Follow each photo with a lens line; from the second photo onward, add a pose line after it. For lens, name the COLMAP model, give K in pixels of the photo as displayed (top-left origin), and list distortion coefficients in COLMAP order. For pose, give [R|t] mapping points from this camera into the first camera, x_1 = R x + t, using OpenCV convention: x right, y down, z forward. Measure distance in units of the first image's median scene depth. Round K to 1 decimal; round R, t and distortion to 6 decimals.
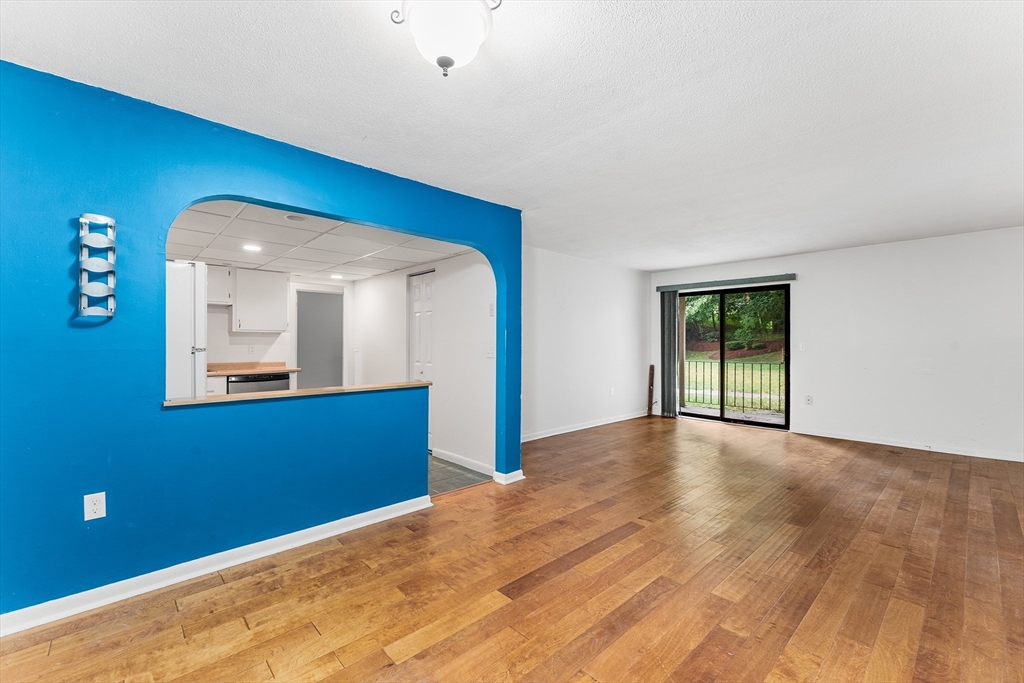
lens RADIAL K [[428.1, 0, 508.3], [0, 428.1, 345.3], [0, 0, 1]] dist [-0.003655, -0.000292]
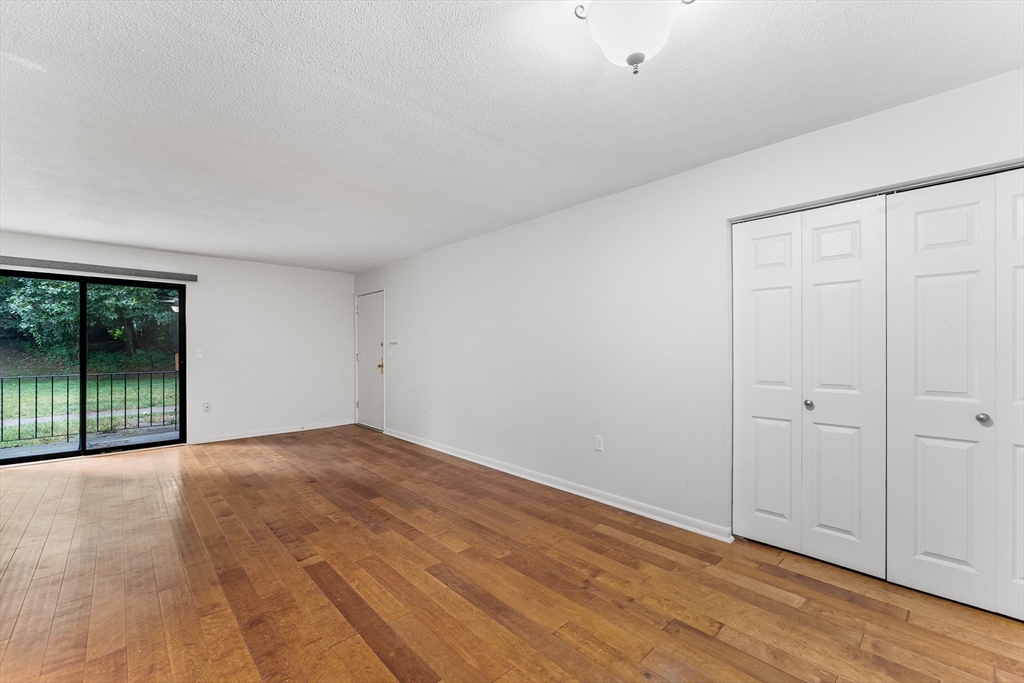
lens RADIAL K [[428.1, 0, 507.9], [0, 428.1, 345.5], [0, 0, 1]] dist [-0.003655, -0.000292]
pose [[-0.006412, 0.003498, 0.999973, -0.493250], [0.008739, 0.999956, -0.003441, -0.005386], [-0.999941, 0.008716, -0.006442, 0.562873]]
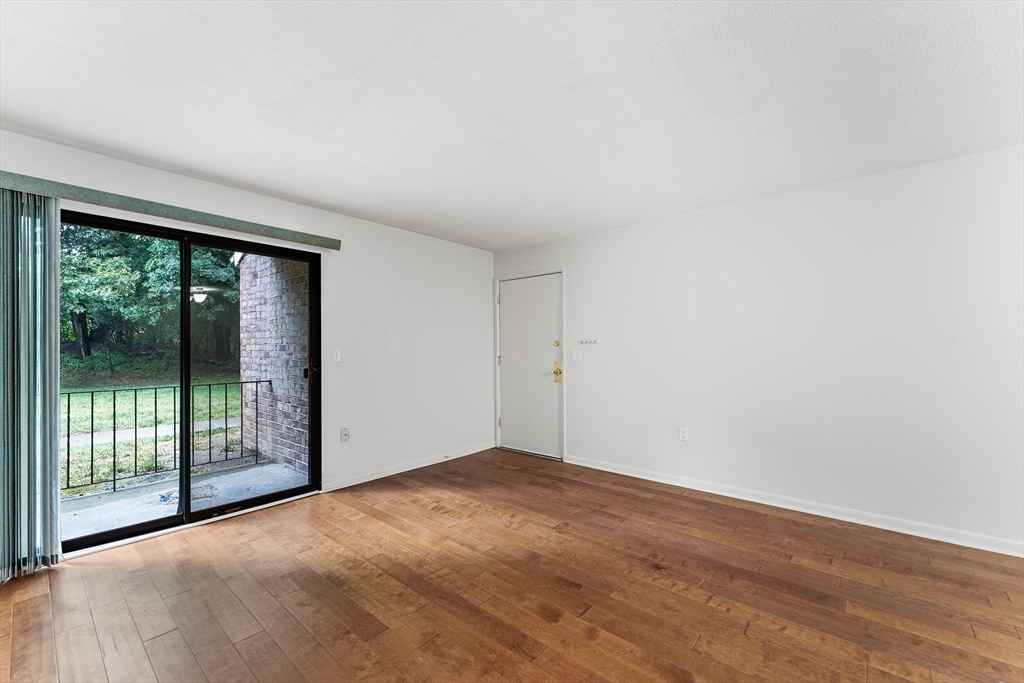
lens RADIAL K [[428.1, 0, 503.0], [0, 428.1, 339.1], [0, 0, 1]] dist [-0.003655, -0.000292]
pose [[-0.106516, 0.021695, 0.994074, 0.017856], [0.007873, 0.999749, -0.020975, -0.007545], [-0.994280, 0.005592, -0.106660, 1.463400]]
